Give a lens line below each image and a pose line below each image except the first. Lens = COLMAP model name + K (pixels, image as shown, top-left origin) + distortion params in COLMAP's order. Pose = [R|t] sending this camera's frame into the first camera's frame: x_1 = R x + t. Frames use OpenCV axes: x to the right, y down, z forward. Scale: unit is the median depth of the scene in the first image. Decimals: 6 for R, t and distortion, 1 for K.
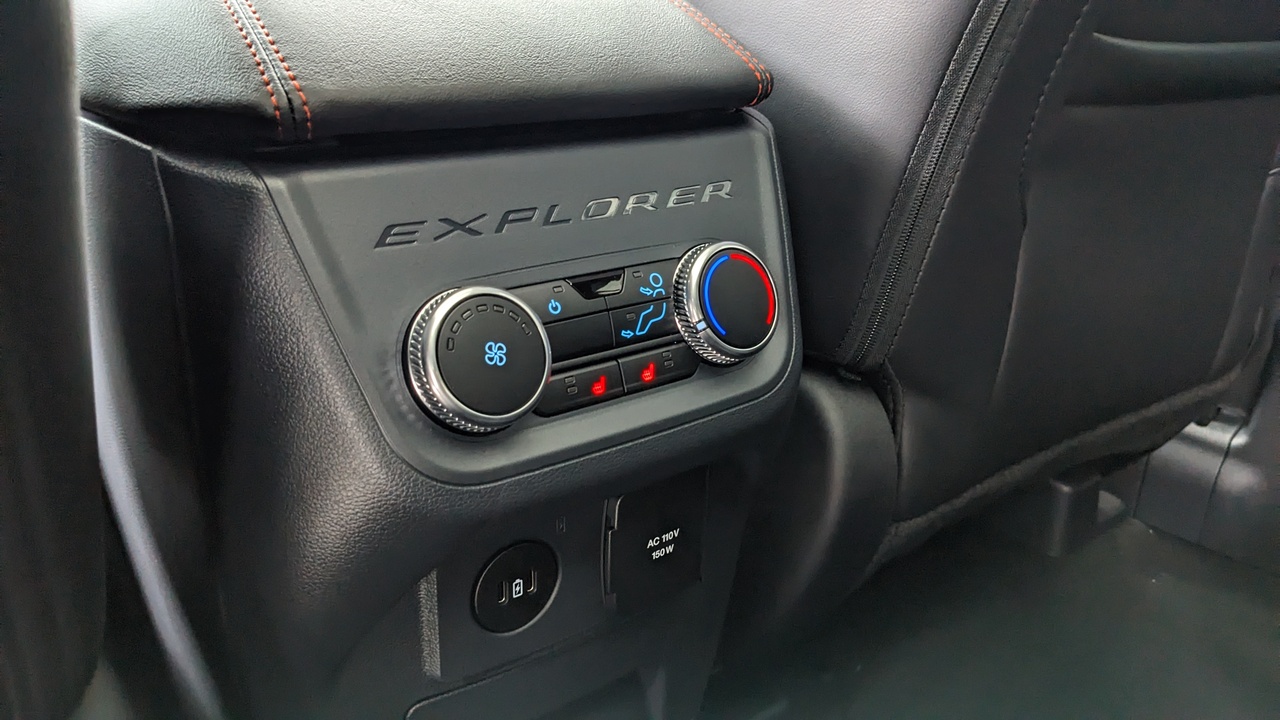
lens RADIAL K [[934.9, 0, 640.0], [0, 934.9, 360.0], [0, 0, 1]] dist [-0.031890, 0.001655]
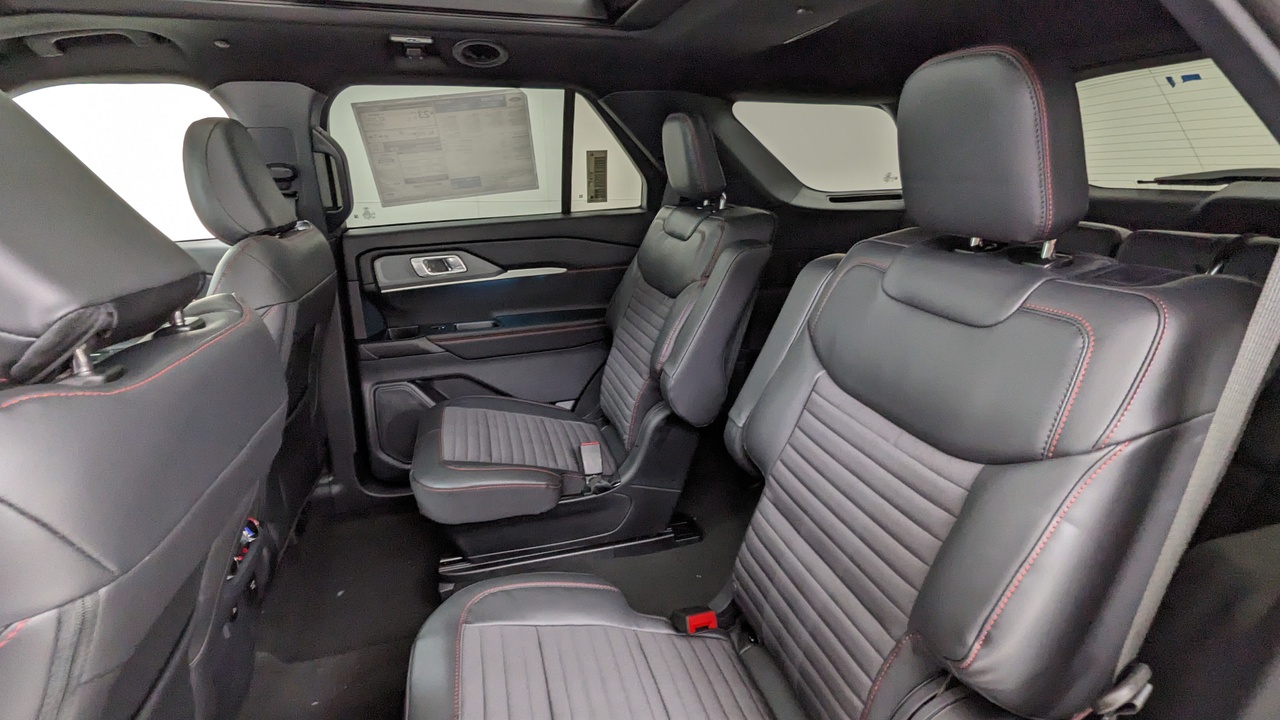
lens RADIAL K [[613.9, 0, 639.7], [0, 613.9, 362.1], [0, 0, 1]] dist [-0.000318, -0.000068]
pose [[0.375938, -0.329855, 0.865948, -0.660757], [0.369891, 0.910237, 0.186142, -0.281834], [-0.849618, 0.250329, 0.464203, -1.005874]]
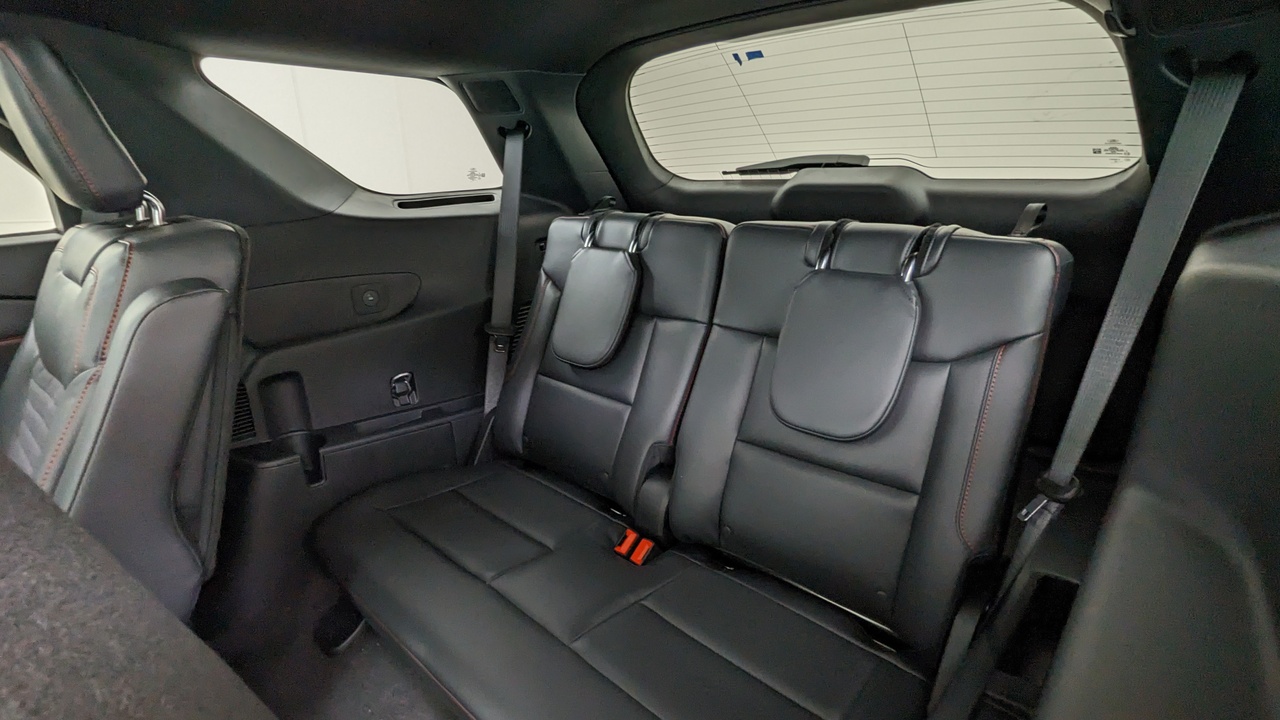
lens RADIAL K [[608.1, 0, 634.3], [0, 608.1, 356.6], [0, 0, 1]] dist [0.001647, 0.000402]
pose [[-0.167355, -0.326721, 0.930186, -0.032340], [0.383105, 0.847795, 0.366708, -0.159991], [-0.908418, 0.417729, -0.016714, -1.082964]]
